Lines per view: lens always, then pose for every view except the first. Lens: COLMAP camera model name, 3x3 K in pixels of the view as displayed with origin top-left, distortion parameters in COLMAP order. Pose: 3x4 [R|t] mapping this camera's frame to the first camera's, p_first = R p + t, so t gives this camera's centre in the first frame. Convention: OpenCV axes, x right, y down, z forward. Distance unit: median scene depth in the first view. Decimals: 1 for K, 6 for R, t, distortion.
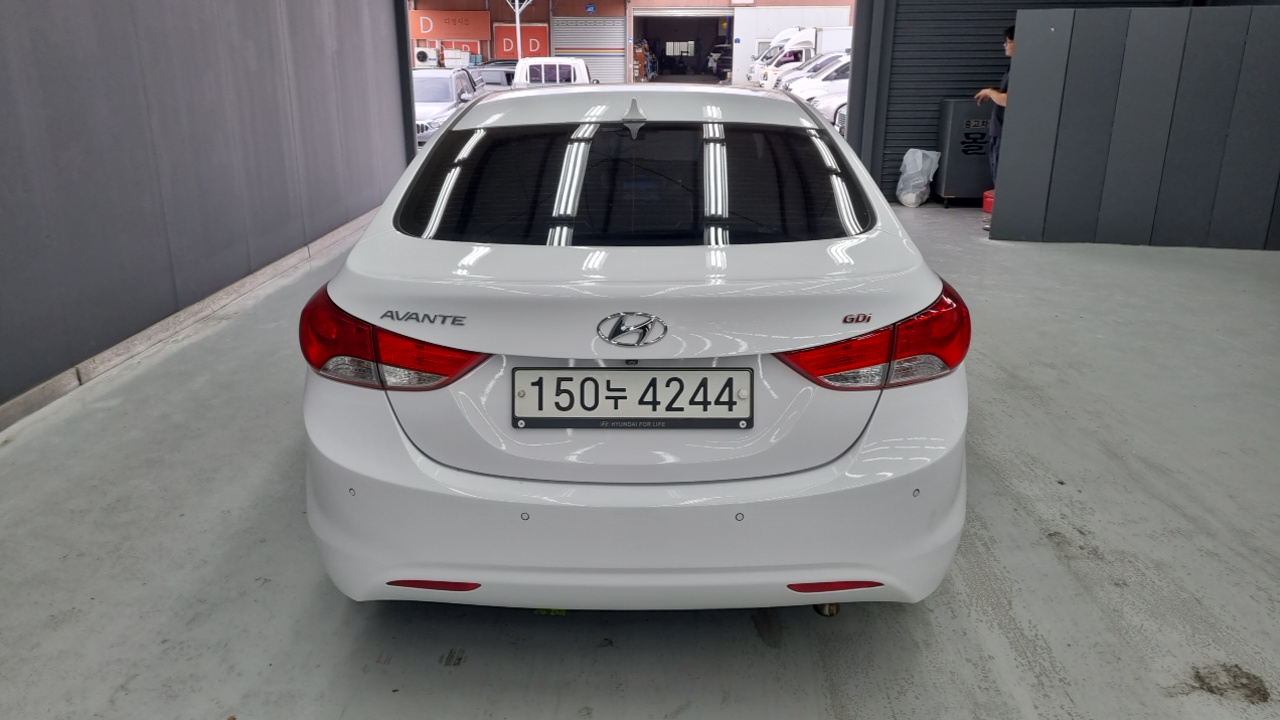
lens RADIAL K [[986.8, 0, 620.2], [0, 986.8, 327.4], [0, 0, 1]] dist [0.052855, -0.032828]
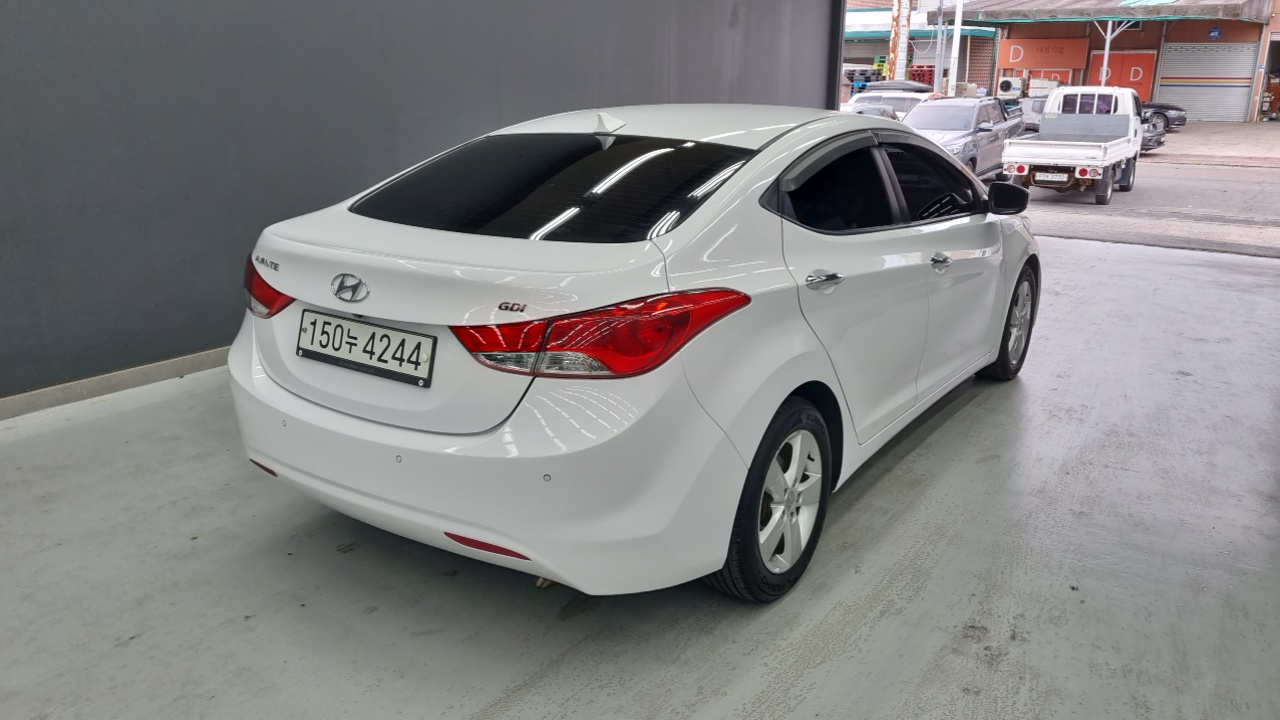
lens RADIAL K [[986.8, 0, 649.3], [0, 986.8, 305.6], [0, 0, 1]] dist [0.052855, -0.032828]
pose [[0.830751, 0.134402, -0.540175, 0.966842], [-0.160644, 0.987011, -0.001479, -0.033993], [0.532960, 0.088004, 0.841552, 0.148624]]
